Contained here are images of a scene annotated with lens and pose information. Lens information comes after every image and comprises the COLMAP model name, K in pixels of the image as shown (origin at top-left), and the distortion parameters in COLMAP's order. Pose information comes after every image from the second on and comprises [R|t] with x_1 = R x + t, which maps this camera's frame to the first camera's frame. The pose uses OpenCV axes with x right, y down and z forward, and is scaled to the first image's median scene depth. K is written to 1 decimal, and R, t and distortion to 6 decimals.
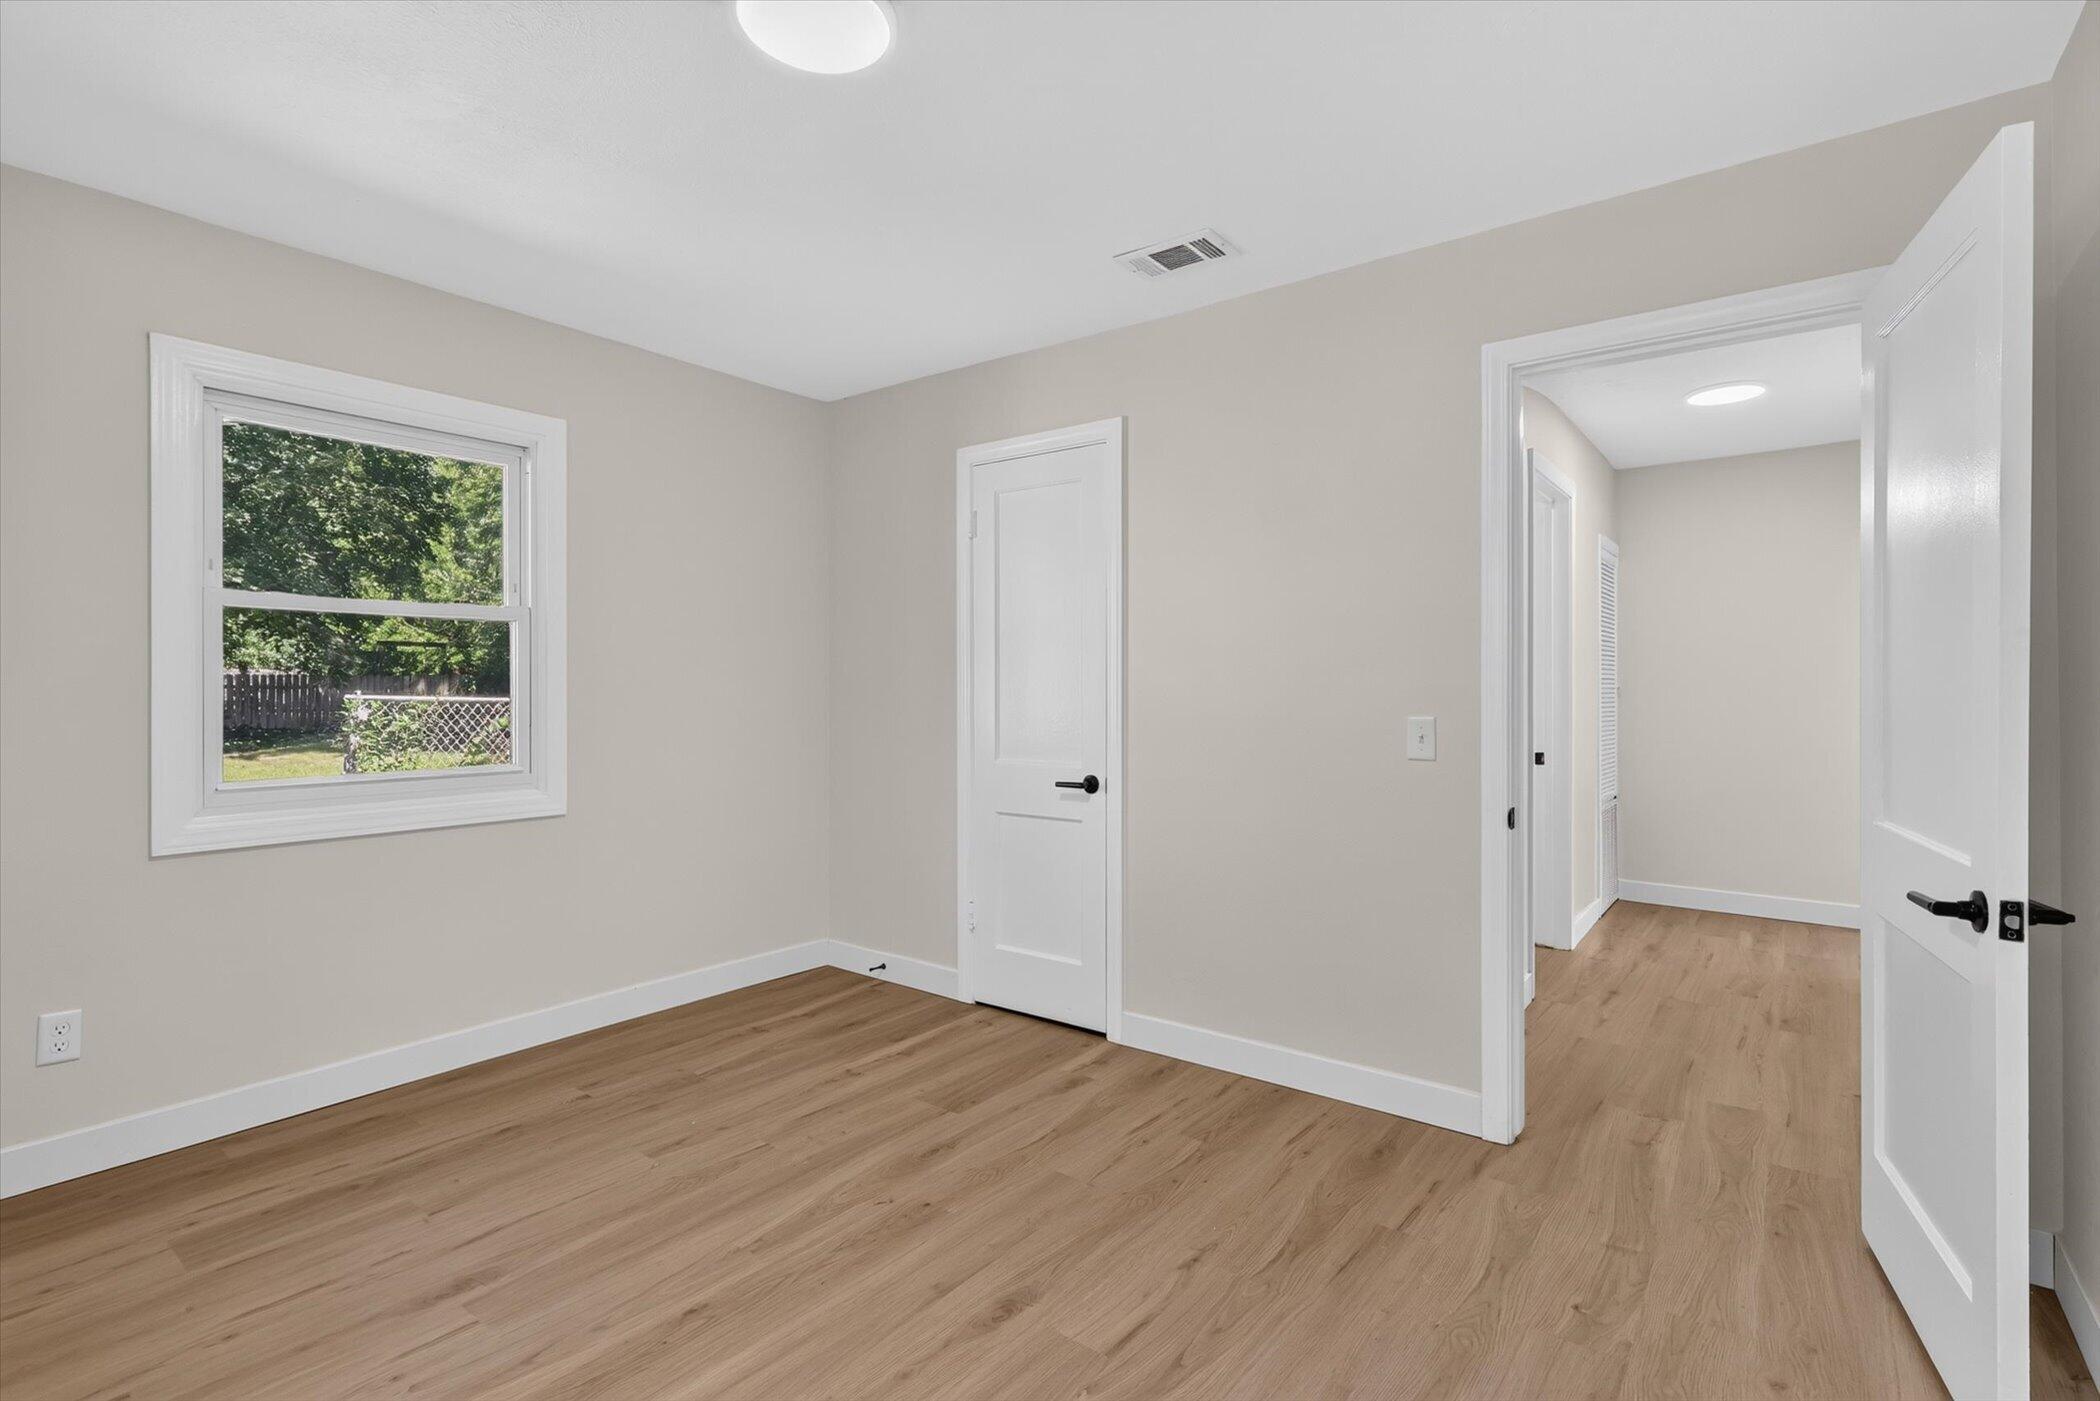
lens RADIAL K [[976.7, 0, 1054.7], [0, 976.7, 694.7], [0, 0, 1]] dist [0.000662, -0.000010]
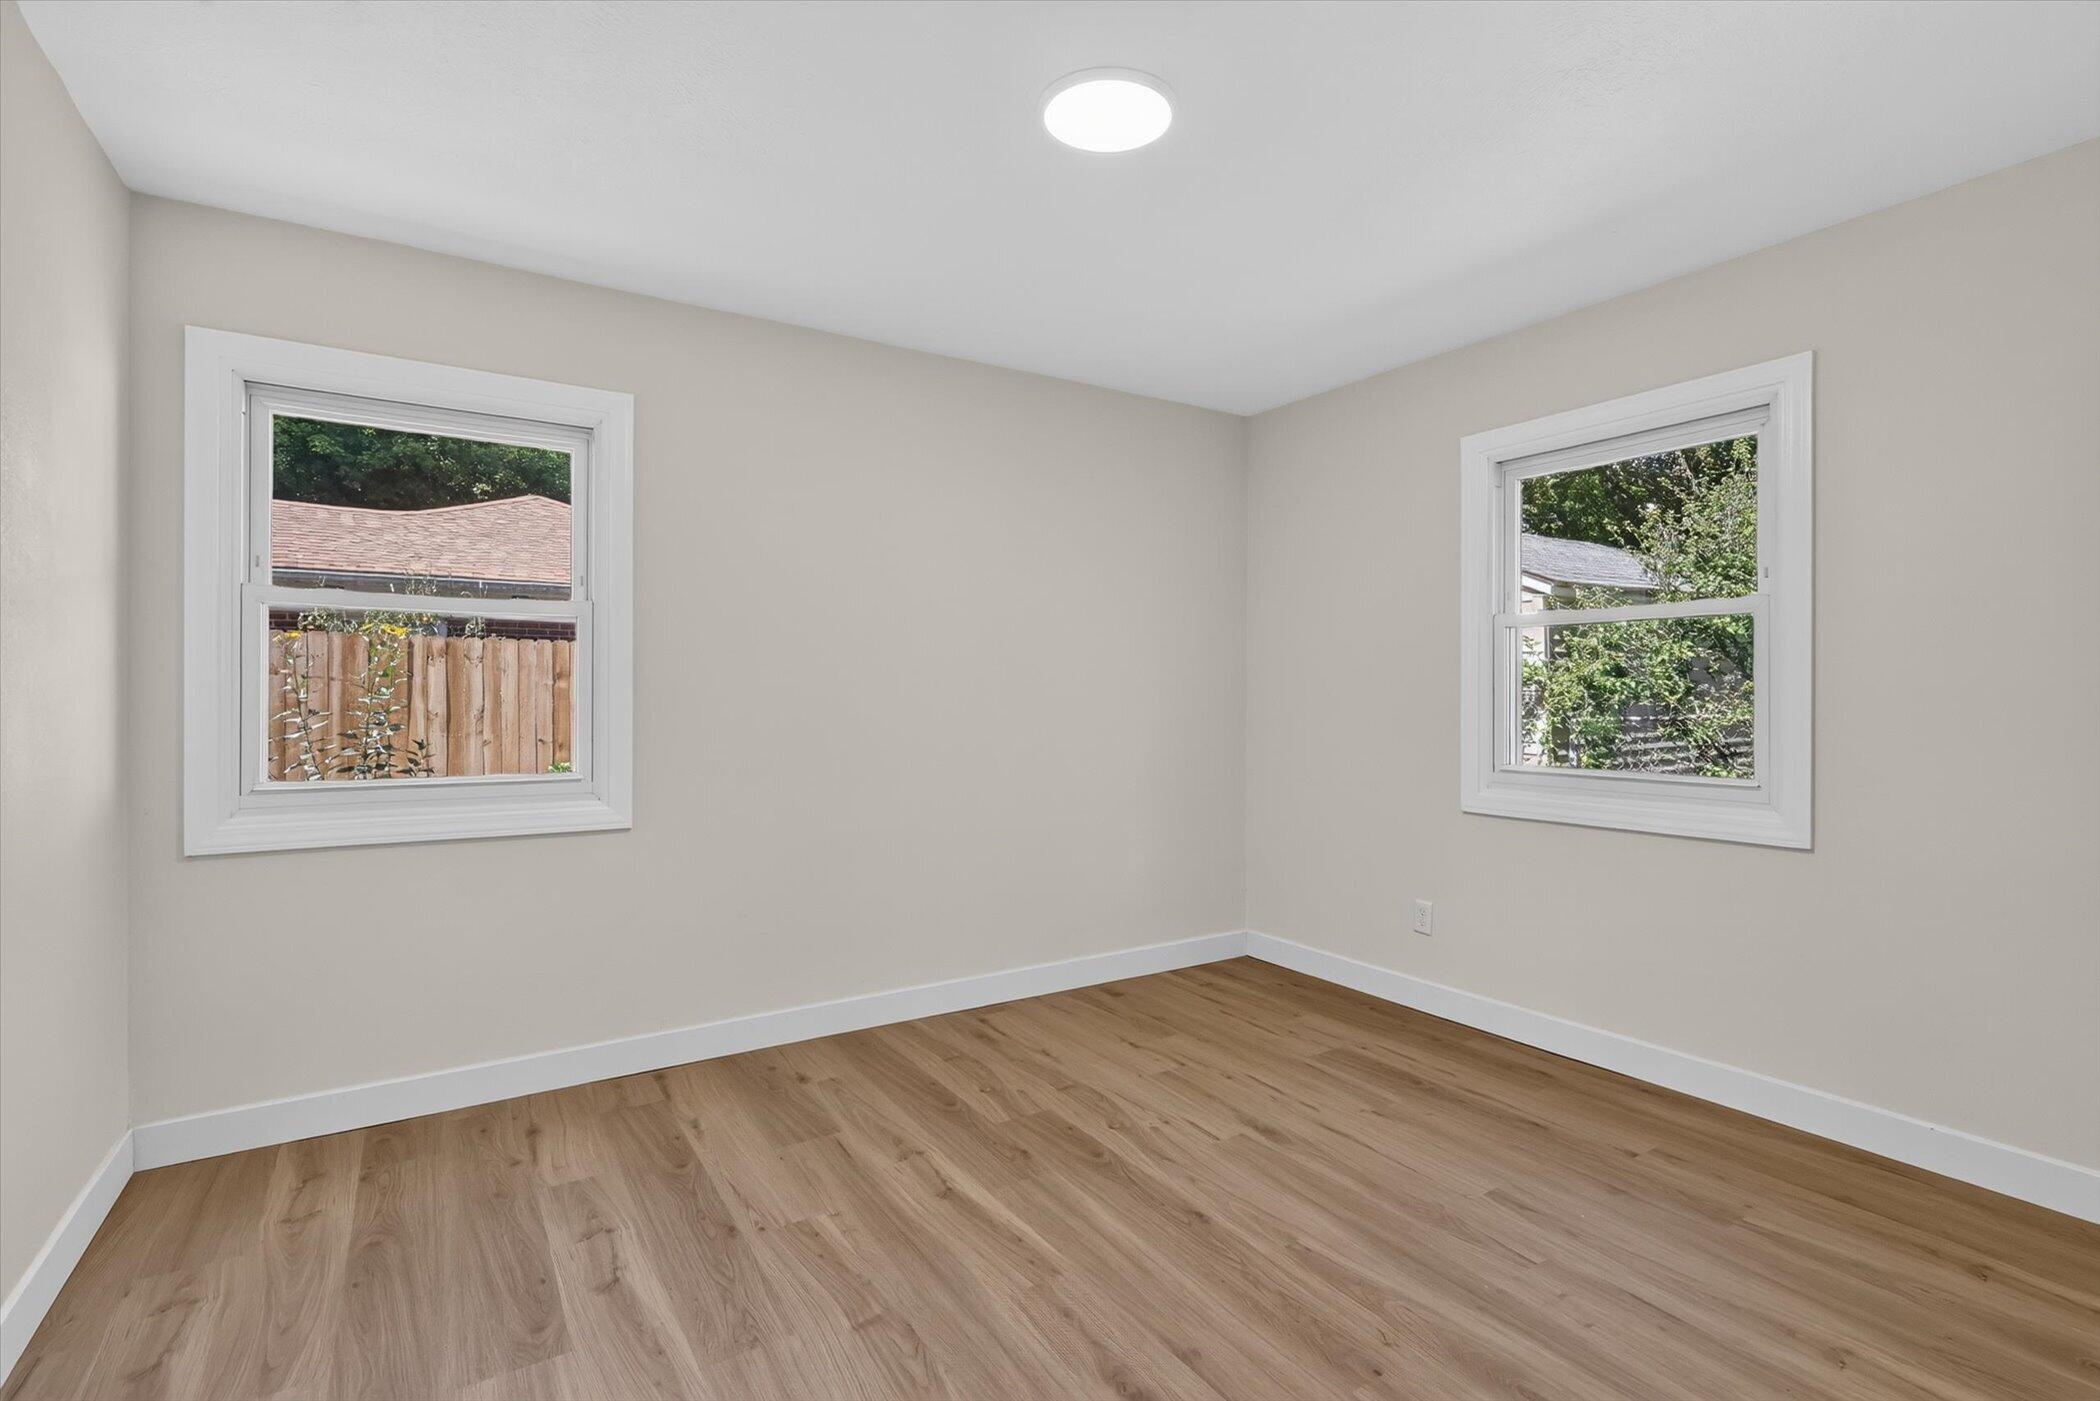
lens RADIAL K [[976.7, 0, 1054.5], [0, 976.7, 694.5], [0, 0, 1]] dist [0.000662, -0.000010]
pose [[-0.341064, -0.000633, -0.940040, 0.604857], [-0.005642, 0.999983, 0.001373, -0.002146], [0.940023, 0.005772, -0.341062, 0.926582]]
